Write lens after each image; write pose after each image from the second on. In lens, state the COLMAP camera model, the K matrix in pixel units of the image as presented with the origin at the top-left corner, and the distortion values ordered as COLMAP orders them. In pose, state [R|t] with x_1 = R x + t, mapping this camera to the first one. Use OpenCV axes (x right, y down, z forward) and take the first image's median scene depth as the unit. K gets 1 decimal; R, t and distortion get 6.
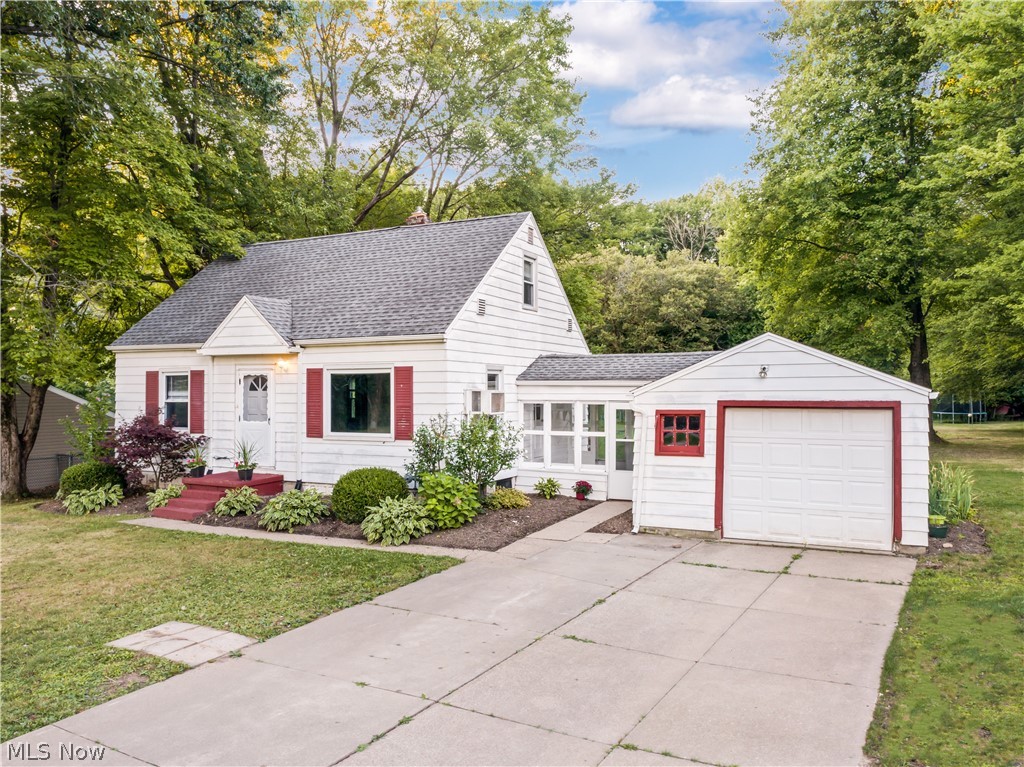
lens RADIAL K [[772.2, 0, 512.0], [0, 772.2, 383.5], [0, 0, 1]] dist [-0.025277, 0.004239]
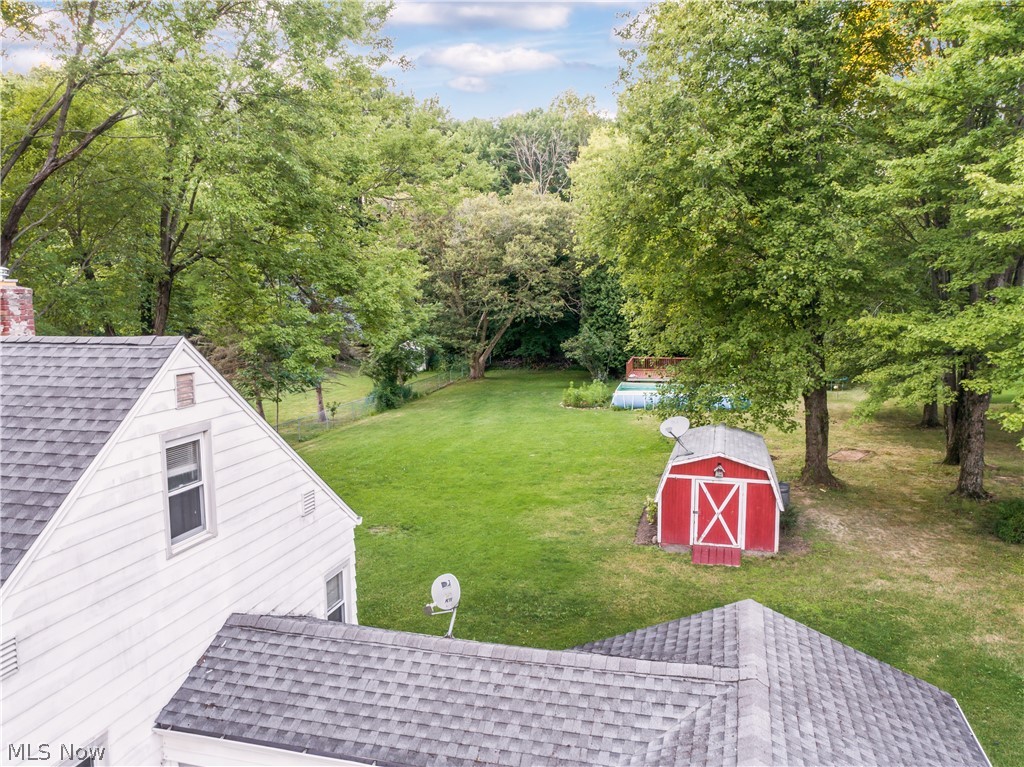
lens RADIAL K [[772.2, 0, 512.0], [0, 772.2, 383.5], [0, 0, 1]] dist [-0.025277, 0.004239]
pose [[0.981925, -0.028009, 0.187186, 0.036826], [0.003071, 0.991217, 0.132208, -0.072718], [-0.189245, -0.129243, 0.973387, 0.147786]]
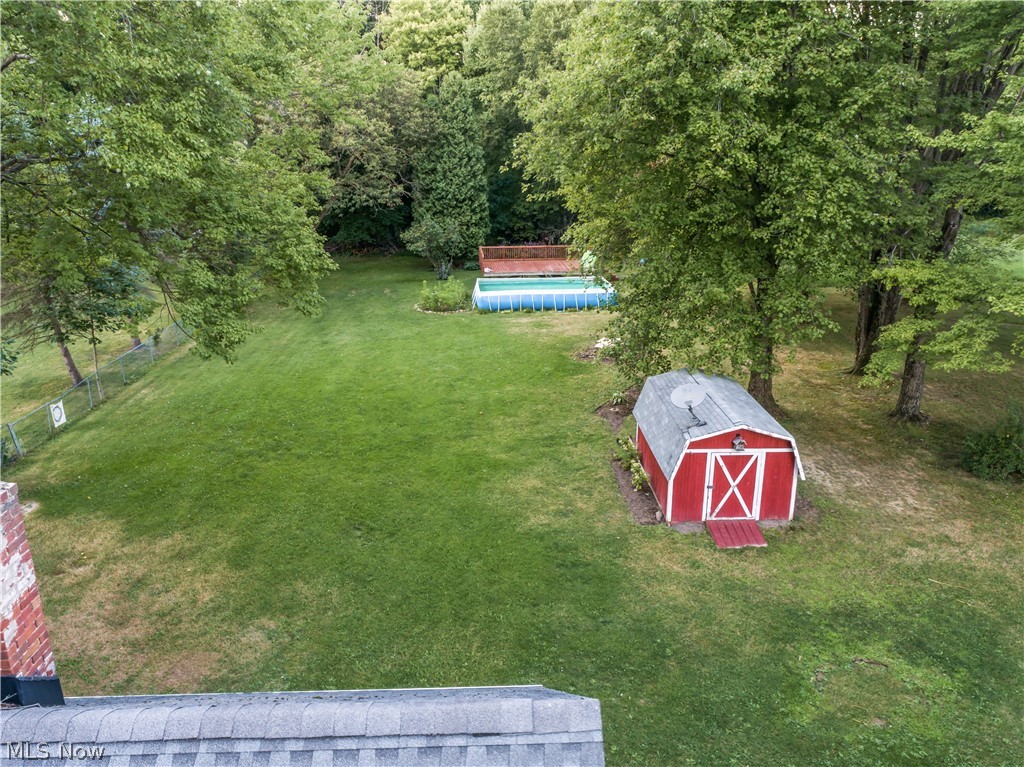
lens RADIAL K [[772.2, 0, 512.0], [0, 772.2, 383.5], [0, 0, 1]] dist [-0.025277, 0.004239]
pose [[0.880695, -0.147883, 0.450007, -0.022546], [-0.001970, 0.948865, 0.315675, -0.106887], [-0.473679, -0.278900, 0.835370, 0.244491]]
